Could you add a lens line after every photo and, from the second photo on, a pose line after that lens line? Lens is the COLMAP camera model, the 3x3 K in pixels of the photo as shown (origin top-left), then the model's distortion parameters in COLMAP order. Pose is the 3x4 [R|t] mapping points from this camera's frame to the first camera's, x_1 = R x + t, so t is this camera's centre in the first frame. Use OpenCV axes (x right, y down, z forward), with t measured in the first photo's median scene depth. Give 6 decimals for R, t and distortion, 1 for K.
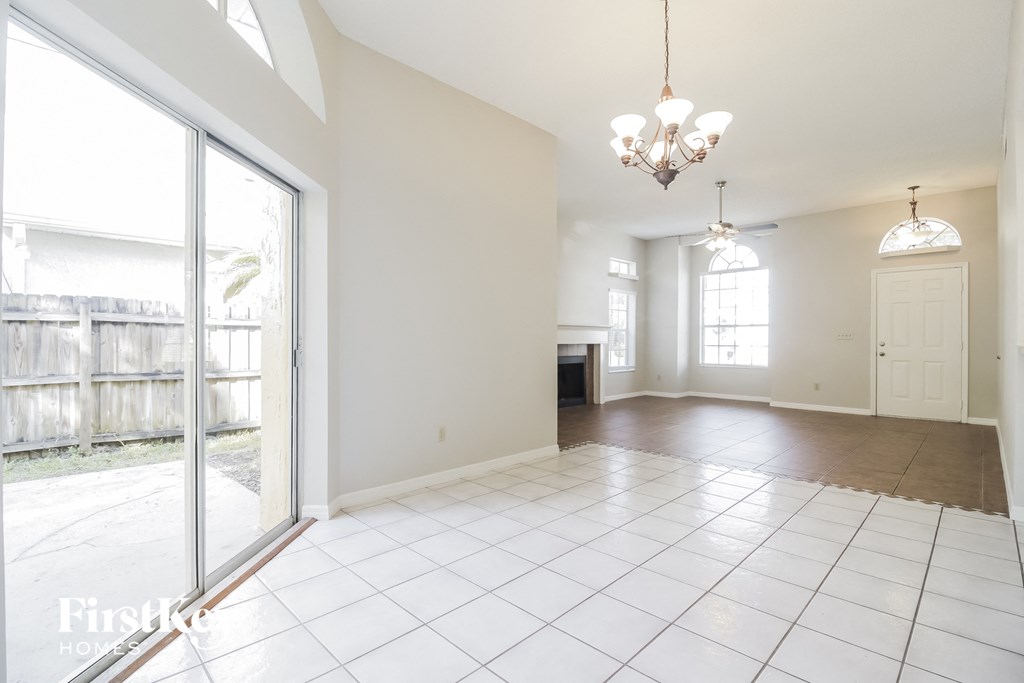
lens RADIAL K [[478.7, 0, 509.8], [0, 478.7, 347.6], [0, 0, 1]] dist [0.025871, -0.021043]
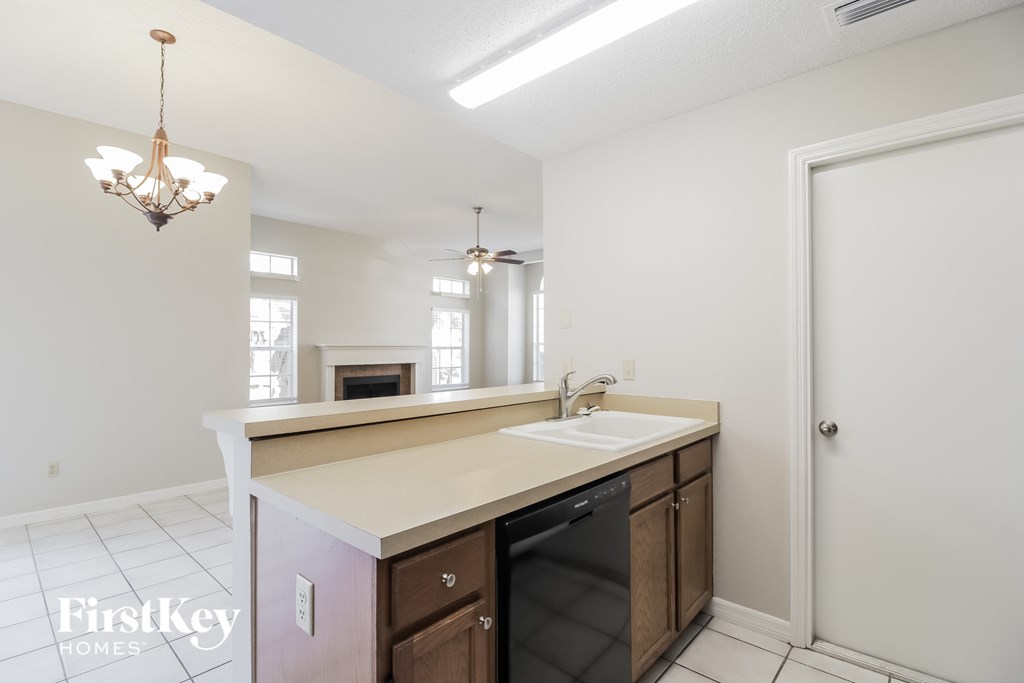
lens RADIAL K [[478.7, 0, 509.8], [0, 478.7, 347.6], [0, 0, 1]] dist [0.025871, -0.021043]
pose [[0.999096, -0.002837, 0.042405, 0.341039], [0.003538, 0.999858, -0.016467, -0.022607], [-0.042352, 0.016602, 0.998965, -0.013504]]
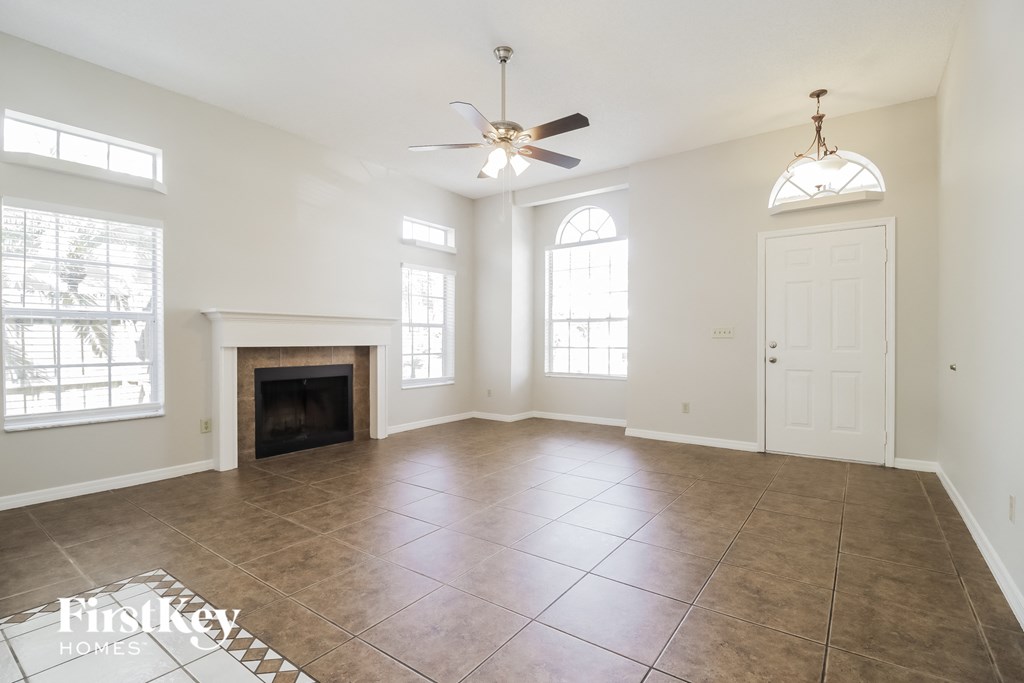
lens RADIAL K [[474.3, 0, 505.7], [0, 474.3, 351.0], [0, 0, 1]] dist [-0.000661, -0.000024]
pose [[0.990428, -0.004343, 0.137960, 0.269138], [0.003761, 0.999983, 0.004482, -0.002791], [-0.137977, -0.003920, 0.990428, 0.342901]]
